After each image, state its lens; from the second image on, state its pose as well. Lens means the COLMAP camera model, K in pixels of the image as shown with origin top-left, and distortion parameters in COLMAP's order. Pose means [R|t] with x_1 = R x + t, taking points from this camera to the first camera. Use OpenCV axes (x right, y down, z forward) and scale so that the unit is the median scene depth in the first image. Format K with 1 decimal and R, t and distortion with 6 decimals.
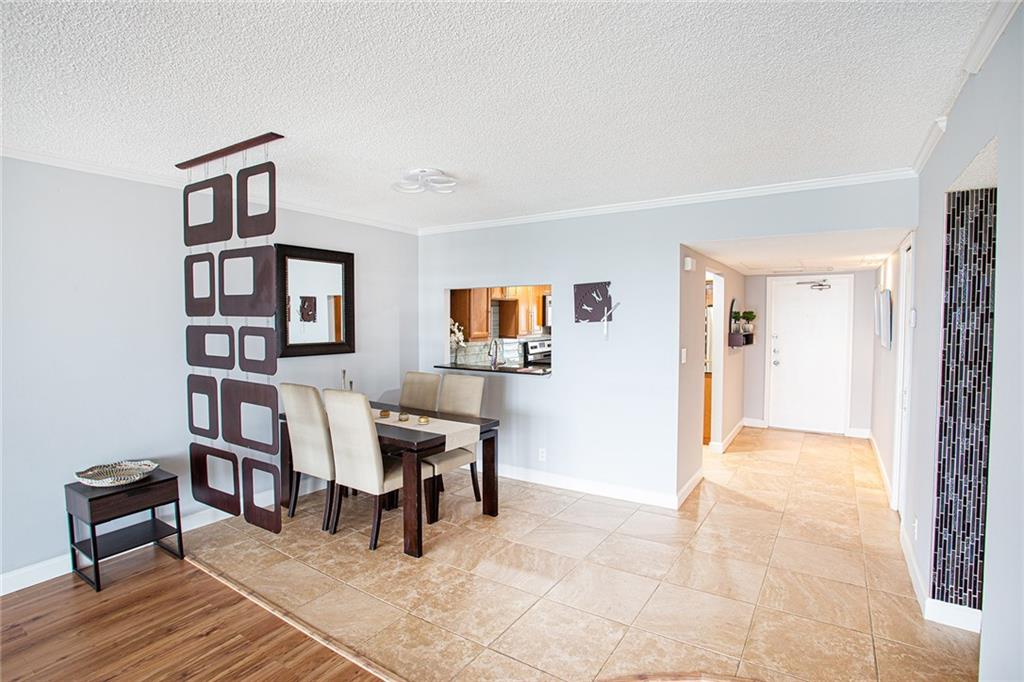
lens RADIAL K [[494.3, 0, 514.0], [0, 494.3, 341.0], [0, 0, 1]] dist [-0.043470, 0.004834]
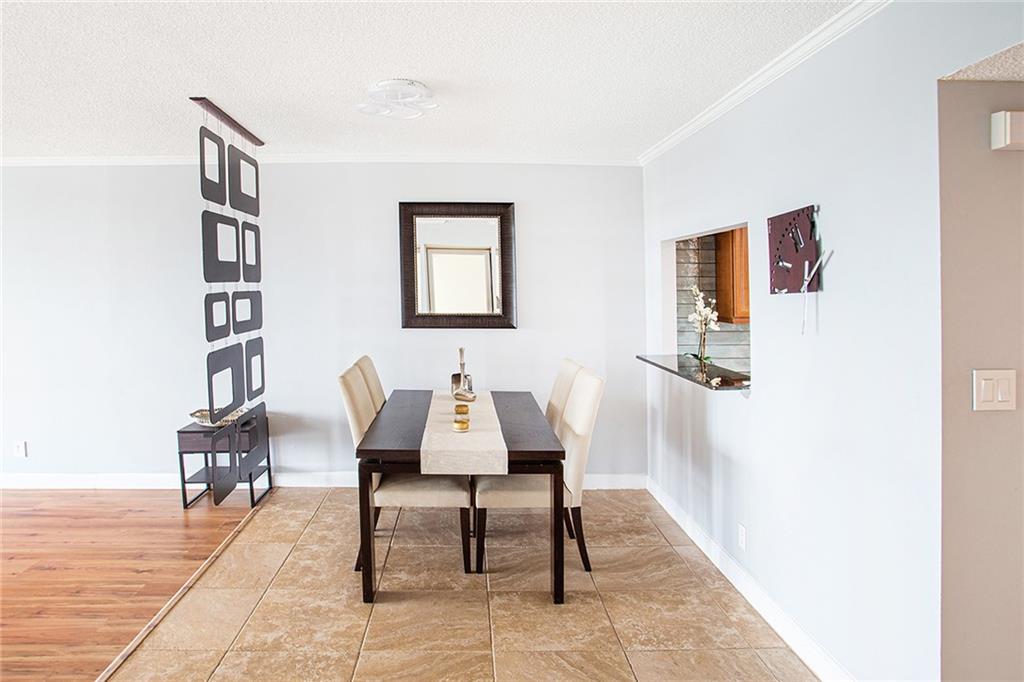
lens RADIAL K [[593.6, 0, 483.9], [0, 593.6, 300.1], [0, 0, 1]] dist [-0.043697, 0.005856]
pose [[0.582265, 0.022257, -0.812694, 0.336625], [-0.039323, 0.999226, -0.000808, -0.015061], [0.812047, 0.032428, 0.582690, 0.323125]]
